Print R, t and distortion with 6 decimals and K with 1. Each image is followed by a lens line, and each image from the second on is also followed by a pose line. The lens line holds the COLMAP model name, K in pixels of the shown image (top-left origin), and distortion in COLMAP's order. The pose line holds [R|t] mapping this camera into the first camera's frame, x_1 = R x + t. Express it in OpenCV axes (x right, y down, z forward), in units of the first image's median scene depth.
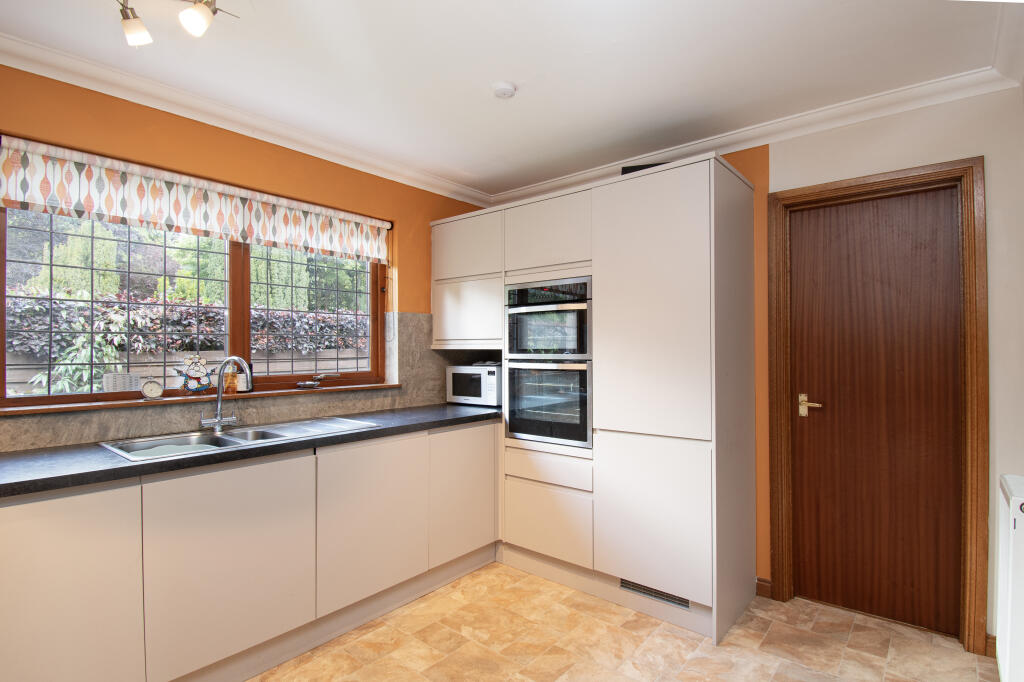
lens RADIAL K [[509.9, 0, 519.0], [0, 509.9, 347.1], [0, 0, 1]] dist [0.032700, -0.031046]
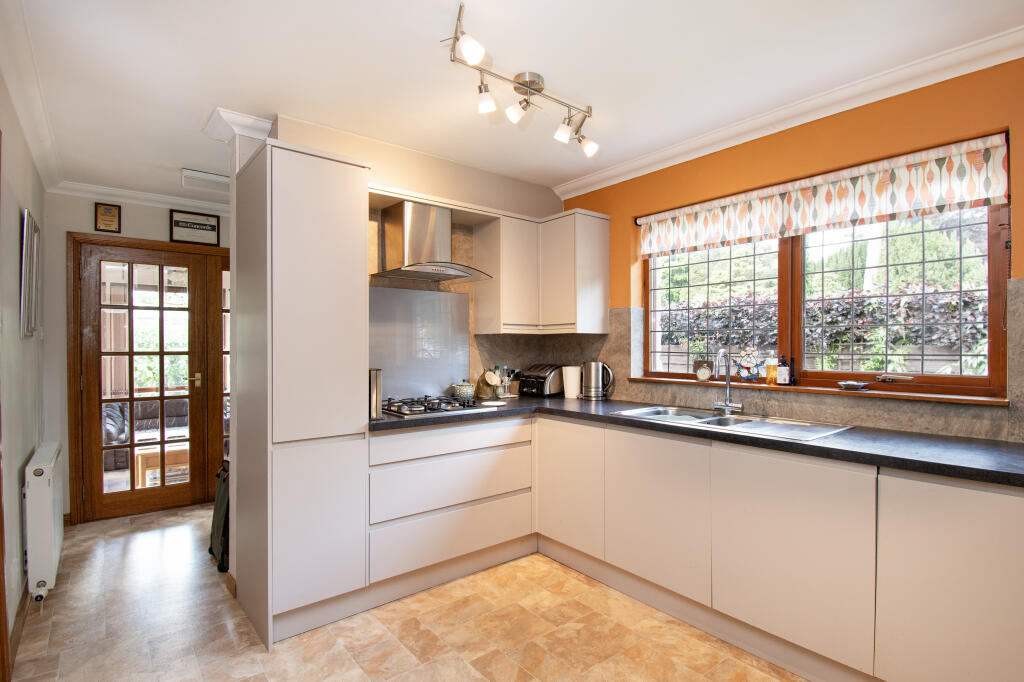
lens RADIAL K [[509.9, 0, 519.0], [0, 509.9, 347.1], [0, 0, 1]] dist [0.032700, -0.031046]
pose [[-0.190930, 0.009767, -0.981555, 0.559685], [0.006196, 0.999943, 0.008745, 0.001024], [0.981584, -0.004412, -0.190979, 0.681751]]
